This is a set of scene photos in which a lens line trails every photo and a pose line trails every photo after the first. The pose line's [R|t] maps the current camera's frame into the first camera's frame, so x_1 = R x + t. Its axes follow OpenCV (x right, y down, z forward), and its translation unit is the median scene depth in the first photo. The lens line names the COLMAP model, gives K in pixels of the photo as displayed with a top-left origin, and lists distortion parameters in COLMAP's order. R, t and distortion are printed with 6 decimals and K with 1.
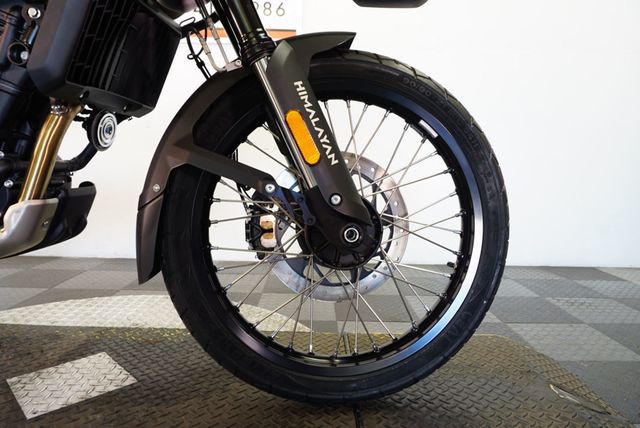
lens RADIAL K [[429.5, 0, 322.3], [0, 429.5, 214.0], [0, 0, 1]] dist [-0.023743, -0.007383]
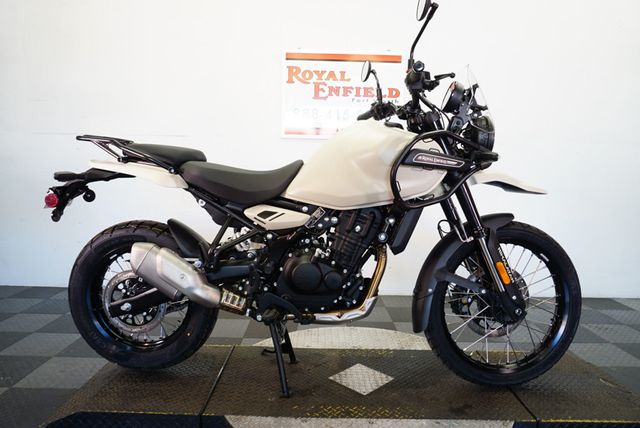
lens RADIAL K [[429.5, 0, 319.1], [0, 429.5, 216.7], [0, 0, 1]] dist [-0.023743, -0.007383]
pose [[0.999934, -0.003384, -0.010997, -0.812942], [0.003328, 0.999981, -0.005148, -0.378838], [0.011014, 0.005111, 0.999926, -1.077897]]
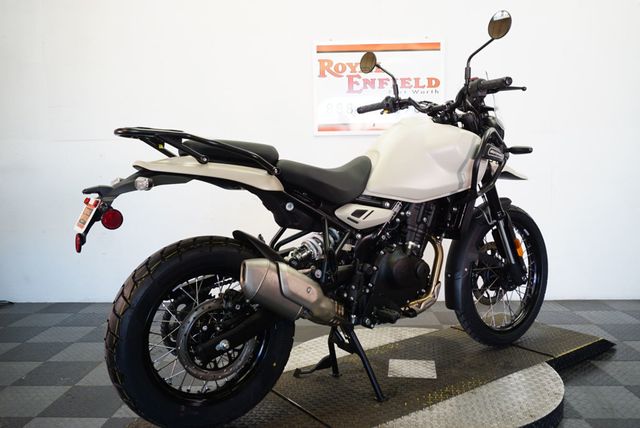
lens RADIAL K [[530.3, 0, 319.4], [0, 530.3, 215.4], [0, 0, 1]] dist [-0.022119, 0.021991]
pose [[0.819994, -0.088140, 0.565546, -2.465465], [0.102220, 0.994738, 0.006819, -0.422923], [-0.563171, 0.052218, 0.824689, -0.928500]]
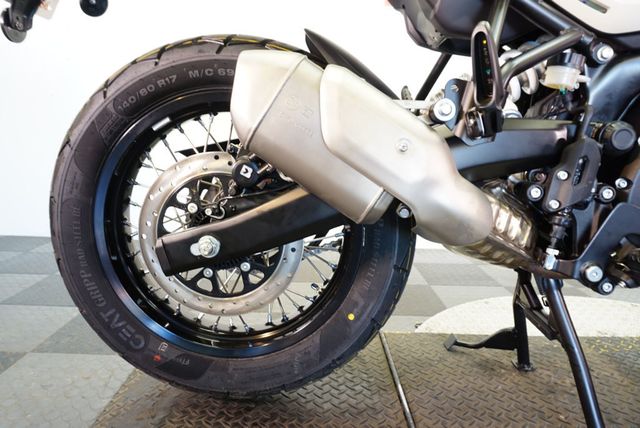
lens RADIAL K [[429.5, 0, 315.5], [0, 429.5, 212.6], [0, 0, 1]] dist [-0.023743, -0.007383]
pose [[0.999993, 0.002312, -0.002797, -1.527498], [-0.002131, 0.997994, 0.063267, -0.084192], [0.002938, -0.063261, 0.997993, 0.139420]]
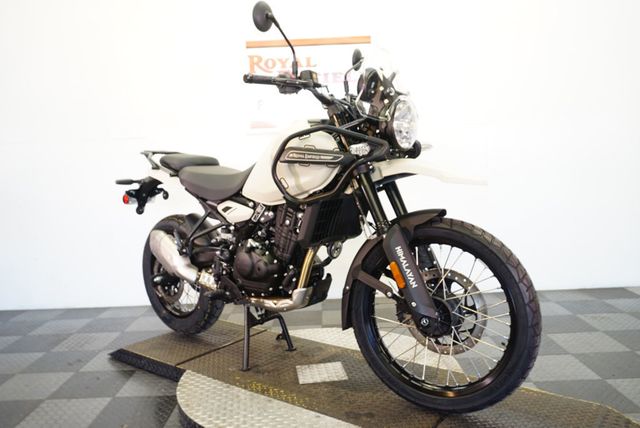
lens RADIAL K [[530.3, 0, 318.8], [0, 530.3, 216.3], [0, 0, 1]] dist [-0.022119, 0.021991]
pose [[0.784845, 0.006772, -0.619655, 1.007513], [-0.008826, 0.999961, -0.000250, -0.366452], [0.619629, 0.005665, 0.784874, -1.039588]]
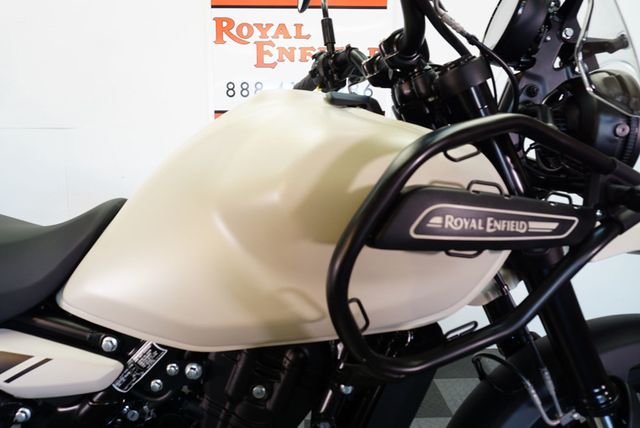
lens RADIAL K [[429.5, 0, 314.6], [0, 429.5, 210.6], [0, 0, 1]] dist [-0.023743, -0.007383]
pose [[0.999608, -0.026619, -0.008656, -0.558718], [0.026817, 0.999360, 0.023684, -0.642285], [0.008020, -0.023907, 0.999682, 0.155090]]
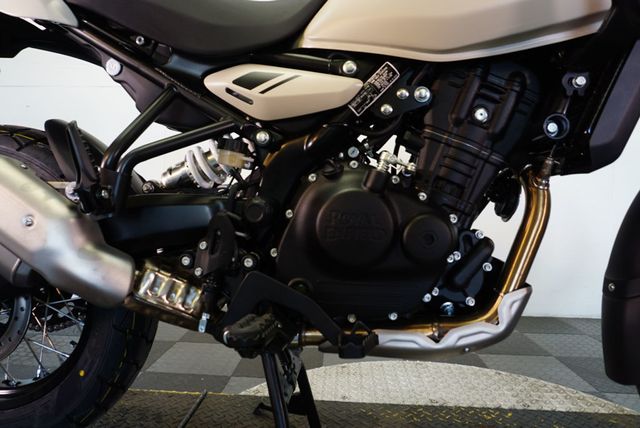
lens RADIAL K [[429.5, 0, 318.4], [0, 429.5, 214.9], [0, 0, 1]] dist [-0.023743, -0.007383]
pose [[0.997948, 0.000513, -0.064032, -0.902983], [-0.005142, 0.997381, -0.072137, -0.101258], [0.063828, 0.072318, 0.995337, 0.073377]]
